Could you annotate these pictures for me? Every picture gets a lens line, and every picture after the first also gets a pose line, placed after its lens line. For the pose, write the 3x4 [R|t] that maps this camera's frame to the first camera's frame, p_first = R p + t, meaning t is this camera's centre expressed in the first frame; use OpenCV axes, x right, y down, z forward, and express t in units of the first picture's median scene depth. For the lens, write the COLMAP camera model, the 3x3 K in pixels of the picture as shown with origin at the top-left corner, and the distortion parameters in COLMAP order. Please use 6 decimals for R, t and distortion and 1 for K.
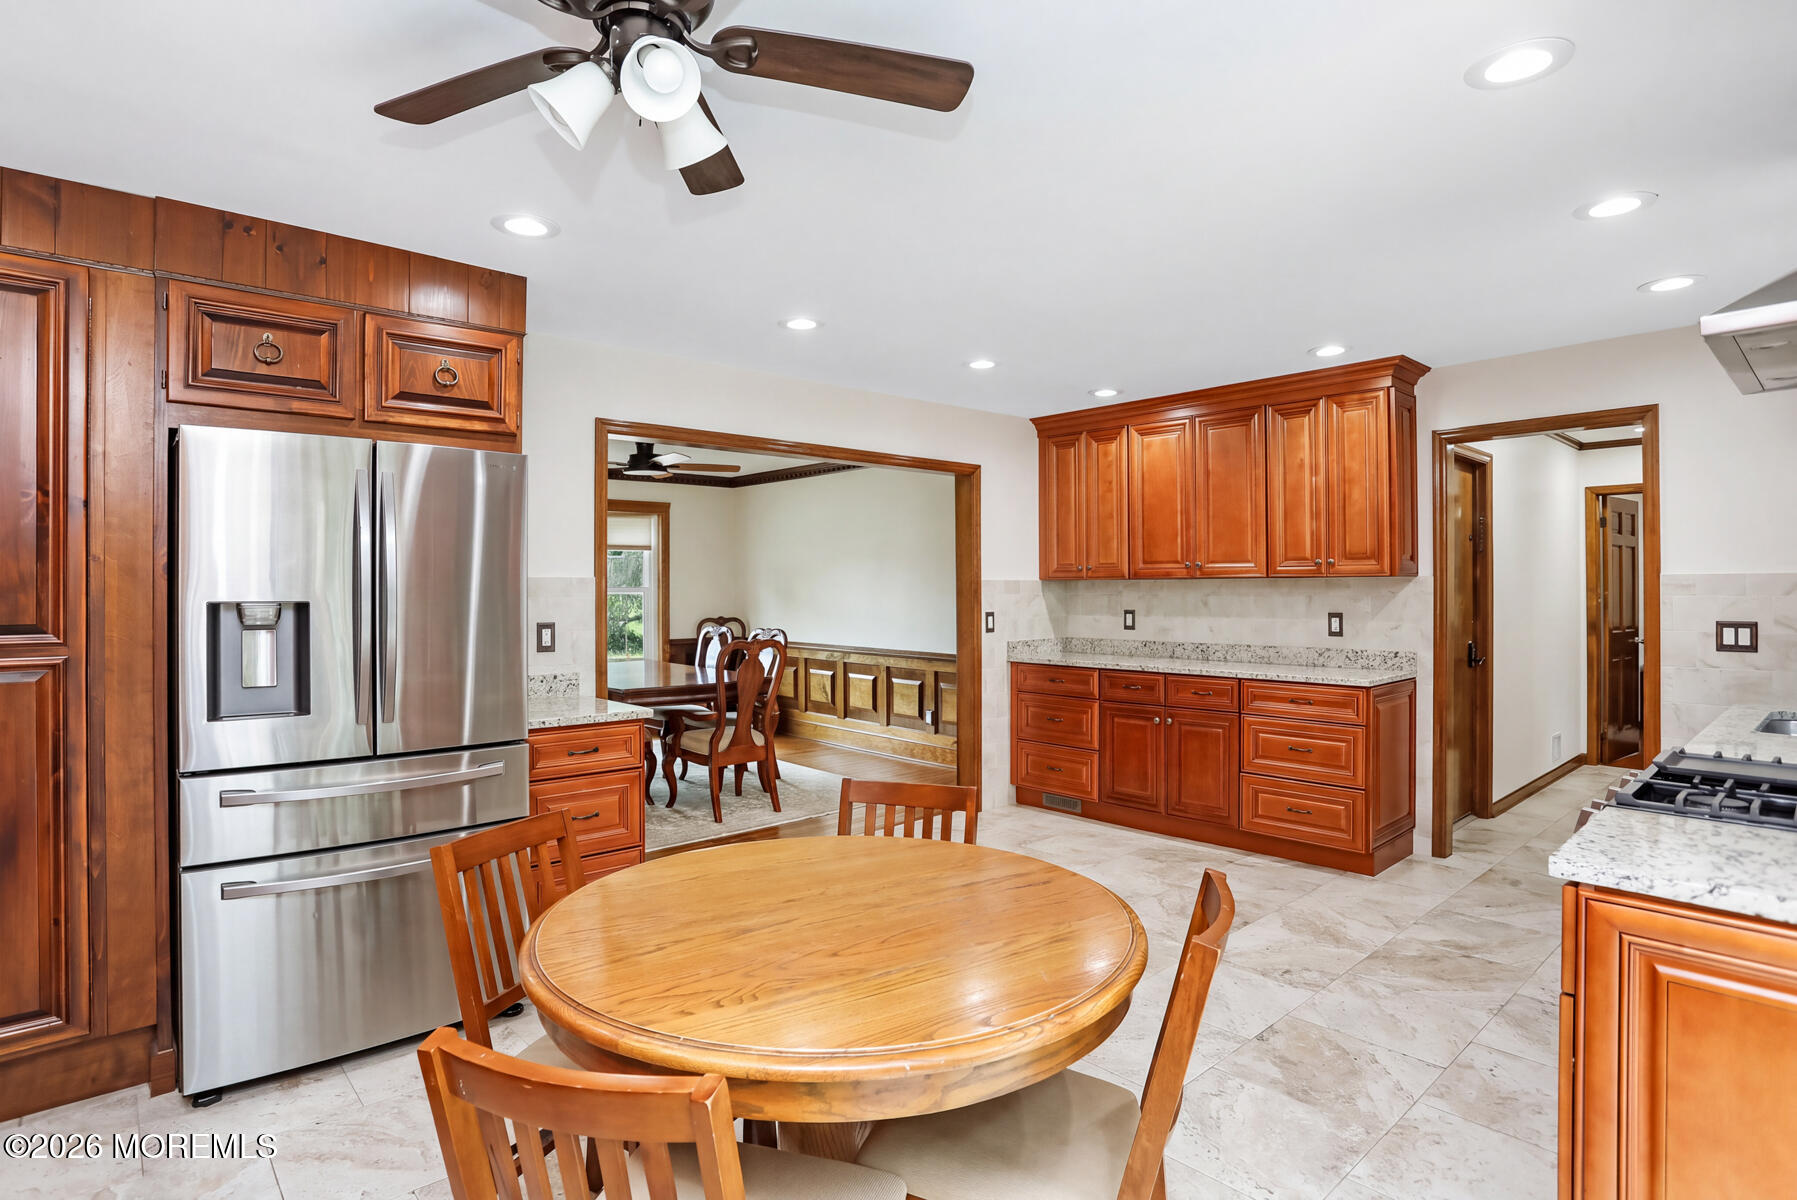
lens RADIAL K [[917.6, 0, 882.4], [0, 917.6, 581.8], [0, 0, 1]] dist [-0.074669, 0.029259]
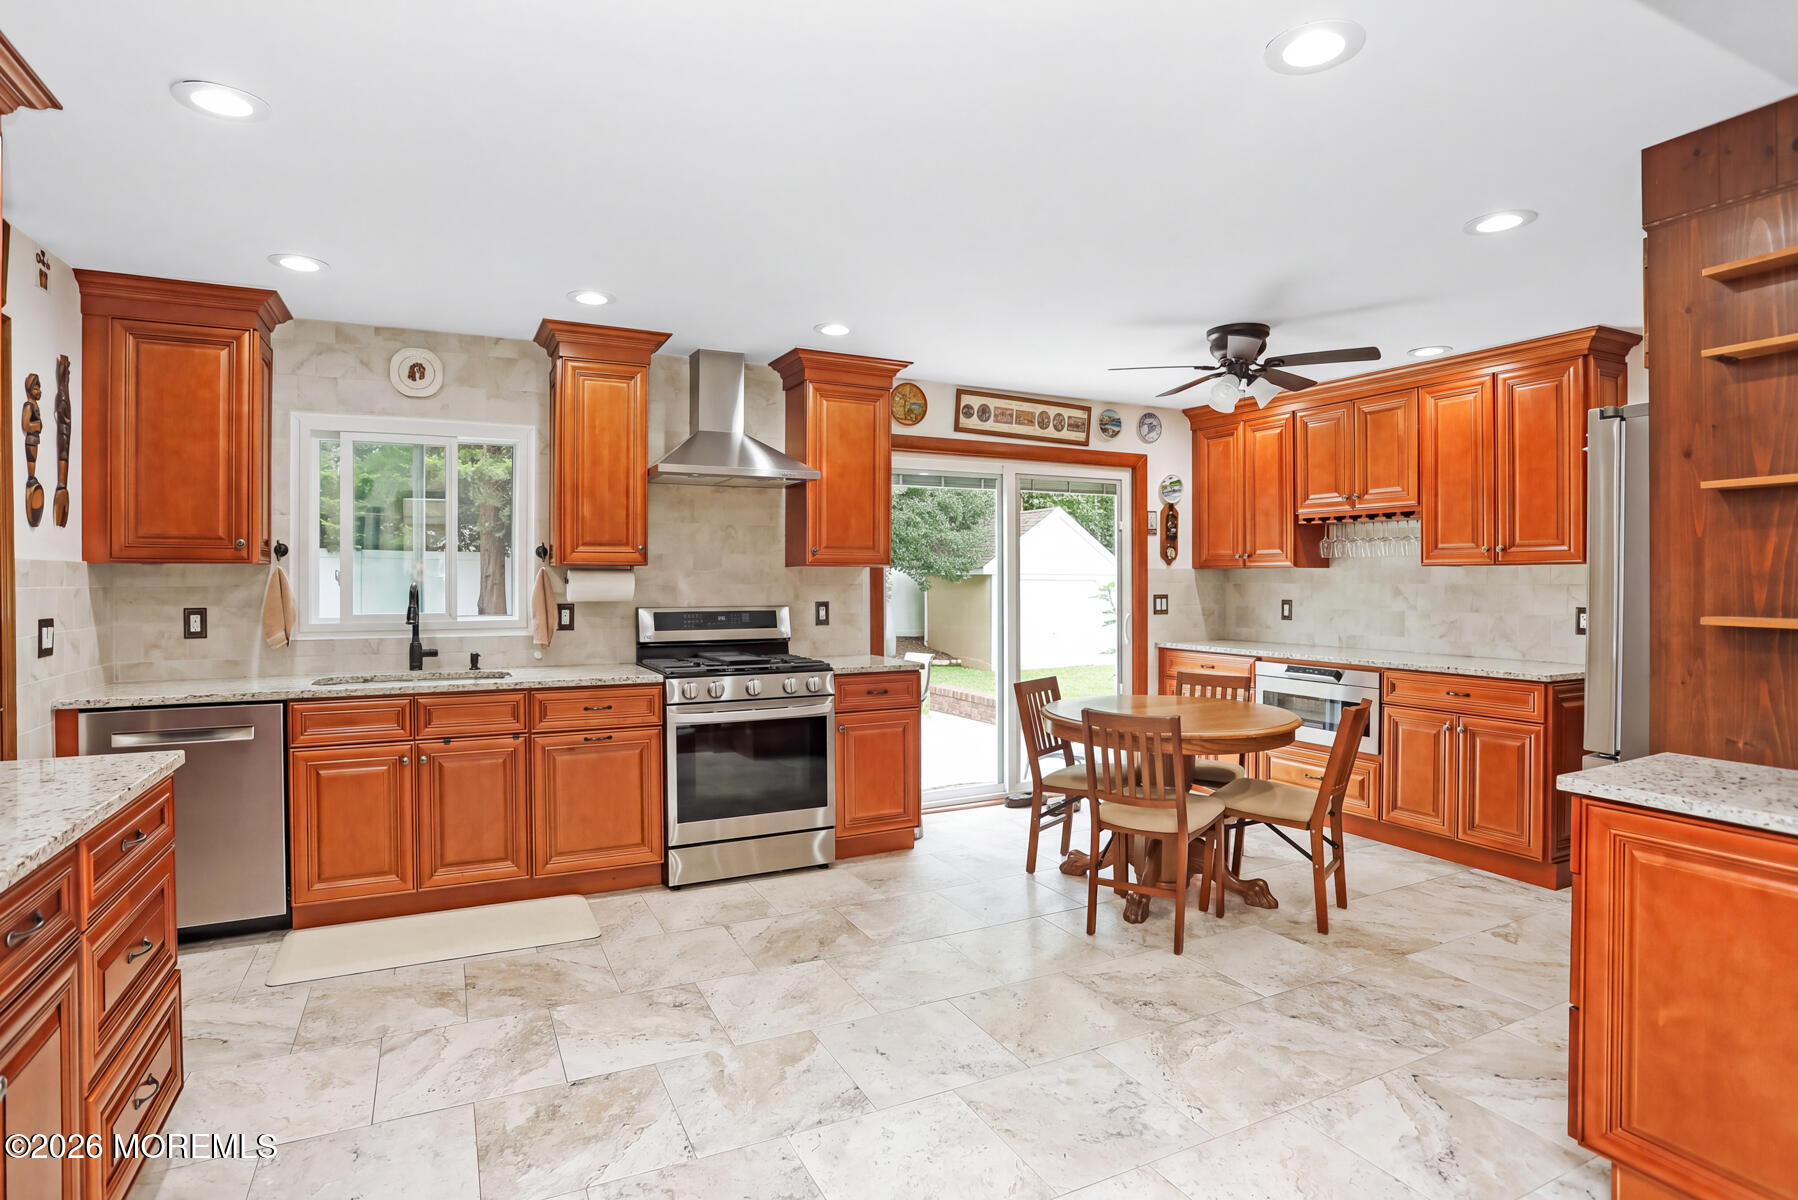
lens RADIAL K [[918.2, 0, 882.9], [0, 918.2, 581.8], [0, 0, 1]] dist [-0.074669, 0.029259]
pose [[-0.966413, 0.006757, 0.256905, 0.019628], [0.003807, 0.999921, -0.011979, 0.023264], [-0.256966, -0.010599, -0.966362, 1.561610]]
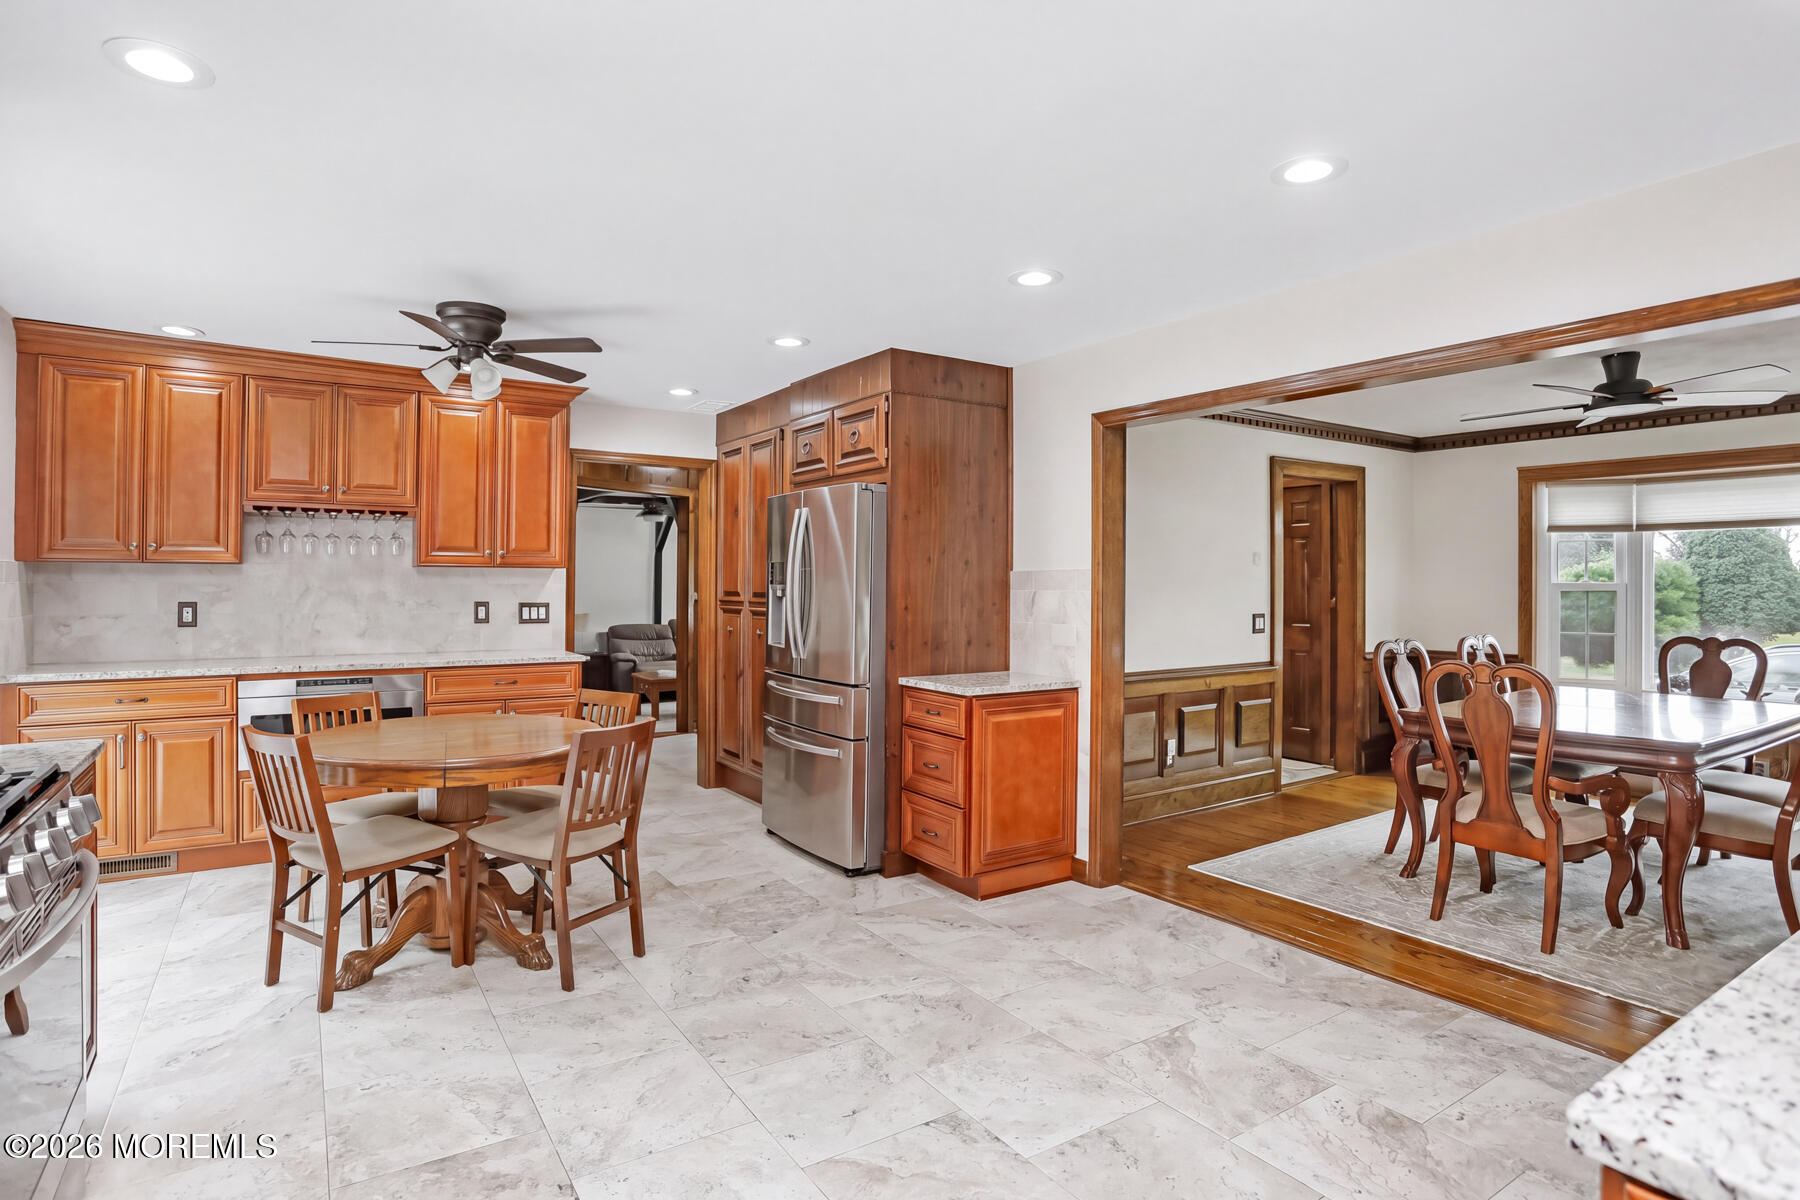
lens RADIAL K [[921.5, 0, 874.4], [0, 921.5, 593.6], [0, 0, 1]] dist [-0.067454, 0.029098]
pose [[-0.152720, 0.020596, -0.988055, 0.813264], [0.003145, 0.999788, 0.020354, 0.000936], [0.988264, 0.000001, -0.152753, 1.002884]]
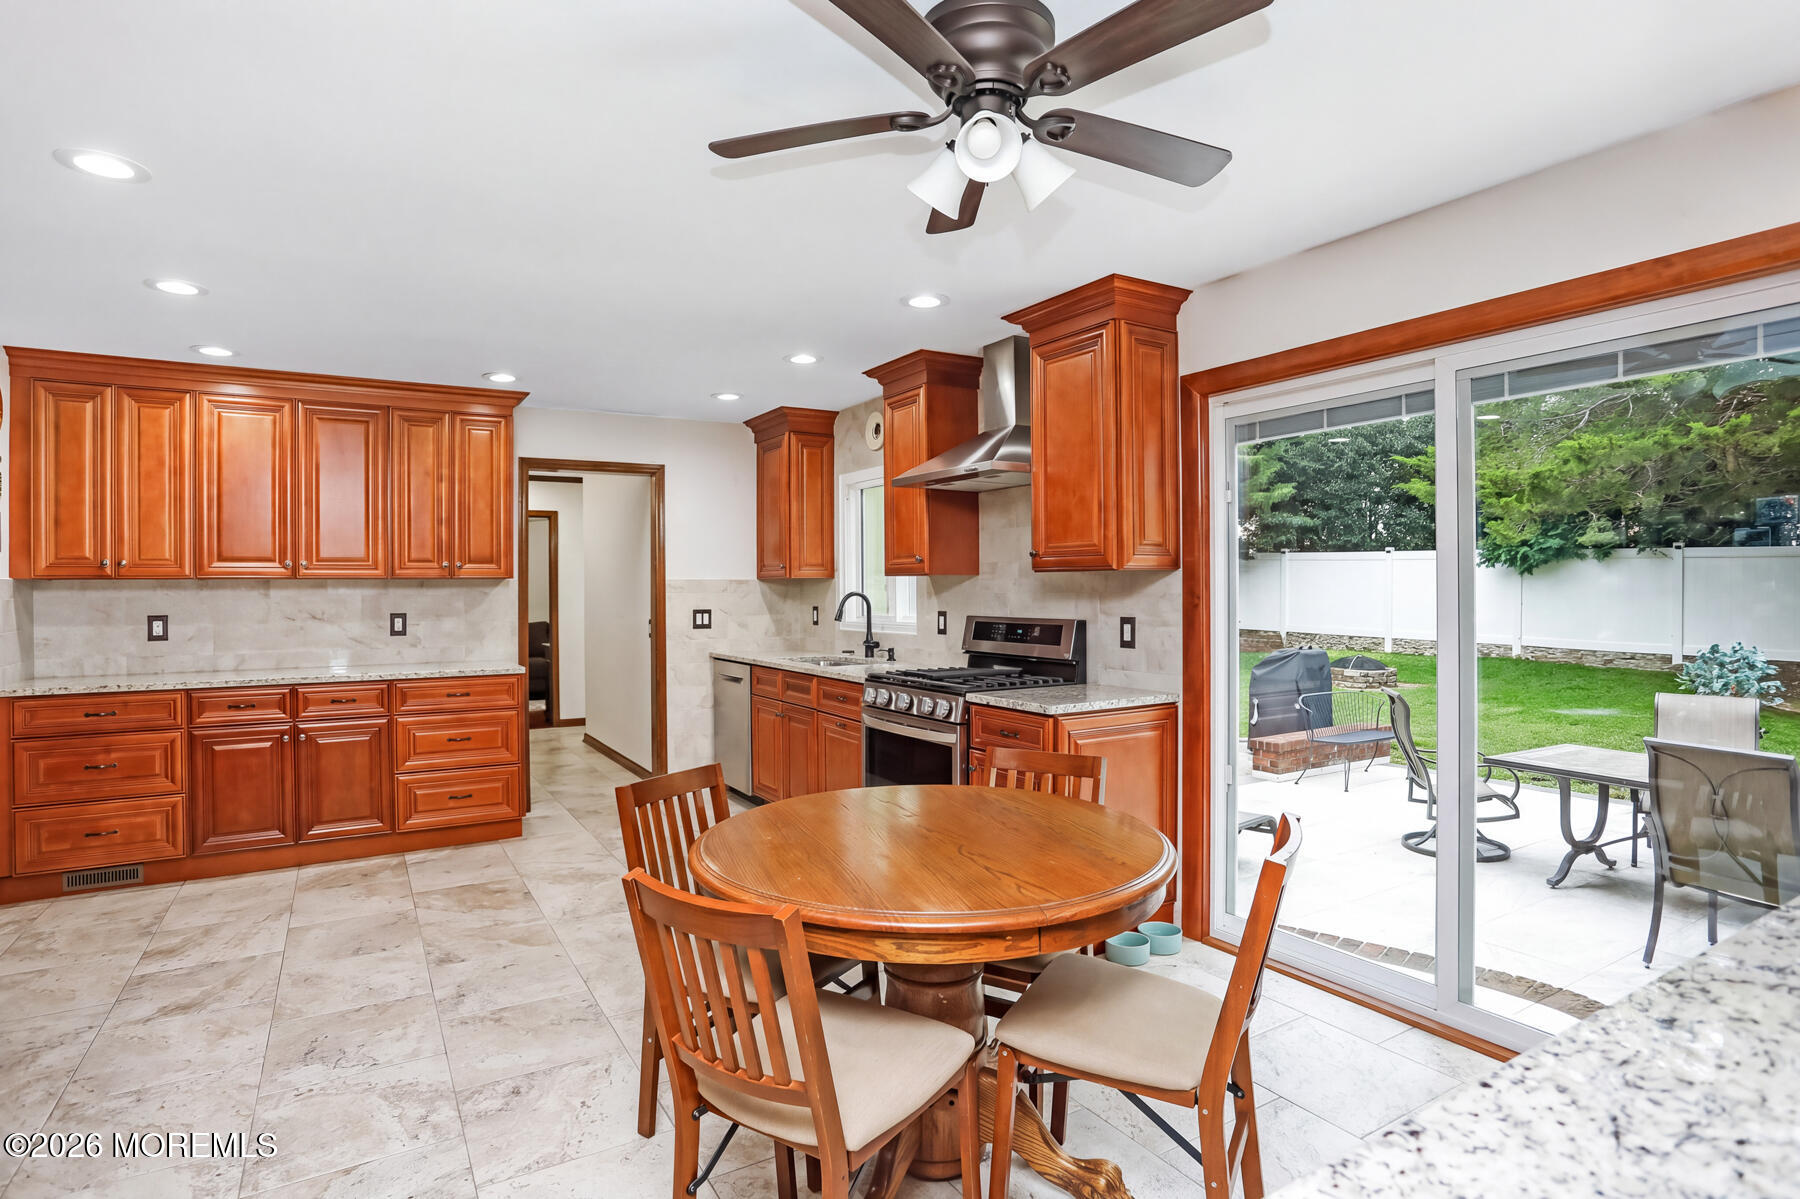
lens RADIAL K [[919.2, 0, 883.9], [0, 919.2, 581.2], [0, 0, 1]] dist [-0.074669, 0.029259]
pose [[0.188050, 0.006871, 0.982135, -0.594055], [-0.003055, 0.999975, -0.006410, 0.003759], [-0.982155, -0.001795, 0.188066, 0.365483]]
